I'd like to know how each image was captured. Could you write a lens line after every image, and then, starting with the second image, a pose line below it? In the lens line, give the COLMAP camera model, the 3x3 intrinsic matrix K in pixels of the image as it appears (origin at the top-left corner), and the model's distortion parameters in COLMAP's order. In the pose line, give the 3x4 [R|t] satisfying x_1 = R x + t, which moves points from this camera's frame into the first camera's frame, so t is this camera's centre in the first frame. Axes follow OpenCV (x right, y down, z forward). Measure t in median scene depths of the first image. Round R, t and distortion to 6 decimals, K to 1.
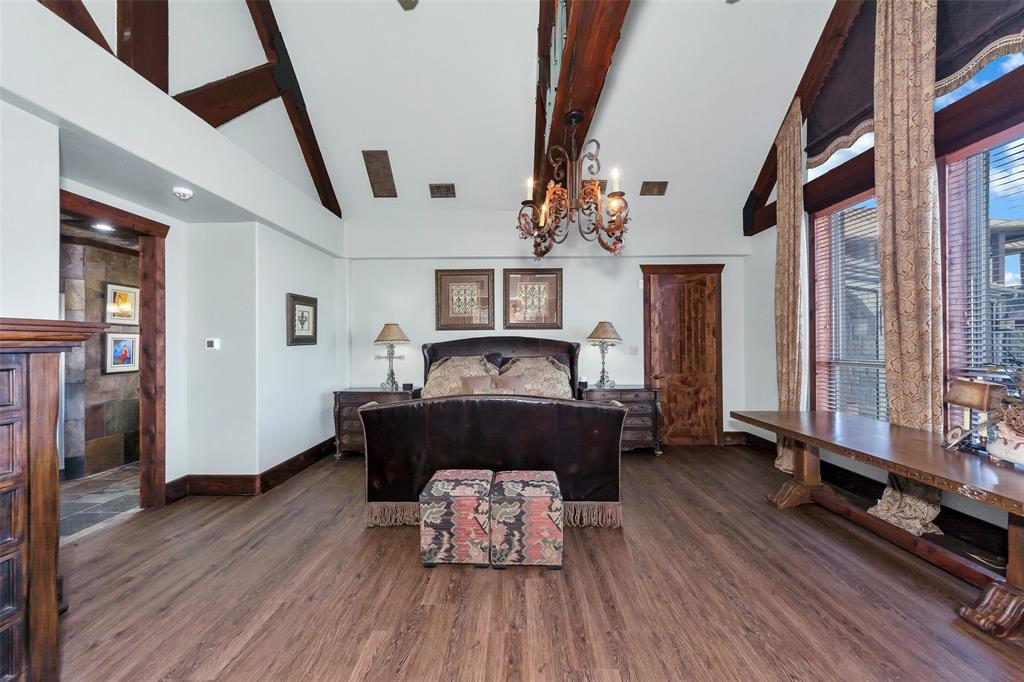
lens RADIAL K [[382.8, 0, 509.9], [0, 382.8, 342.8], [0, 0, 1]] dist [0.000438, -0.000082]
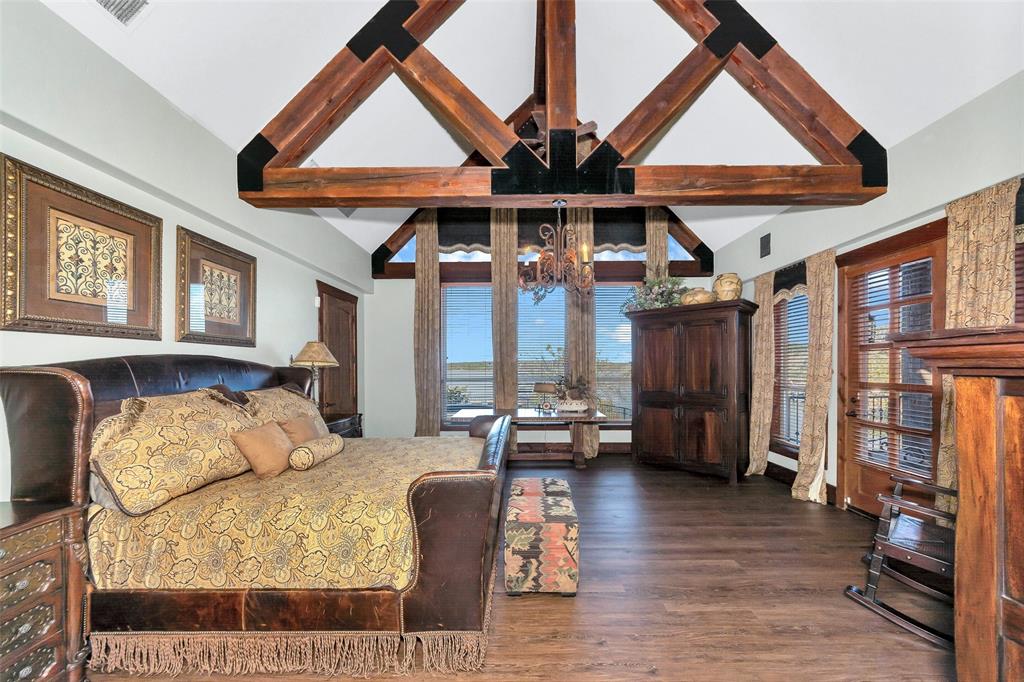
lens RADIAL K [[374.7, 0, 528.9], [0, 374.7, 365.4], [0, 0, 1]] dist [-0.000354, -0.000120]
pose [[-0.028092, 0.006960, 0.999581, -0.687881], [-0.000841, 0.999975, -0.006987, 0.002624], [-0.999605, -0.001037, -0.028086, 0.669130]]
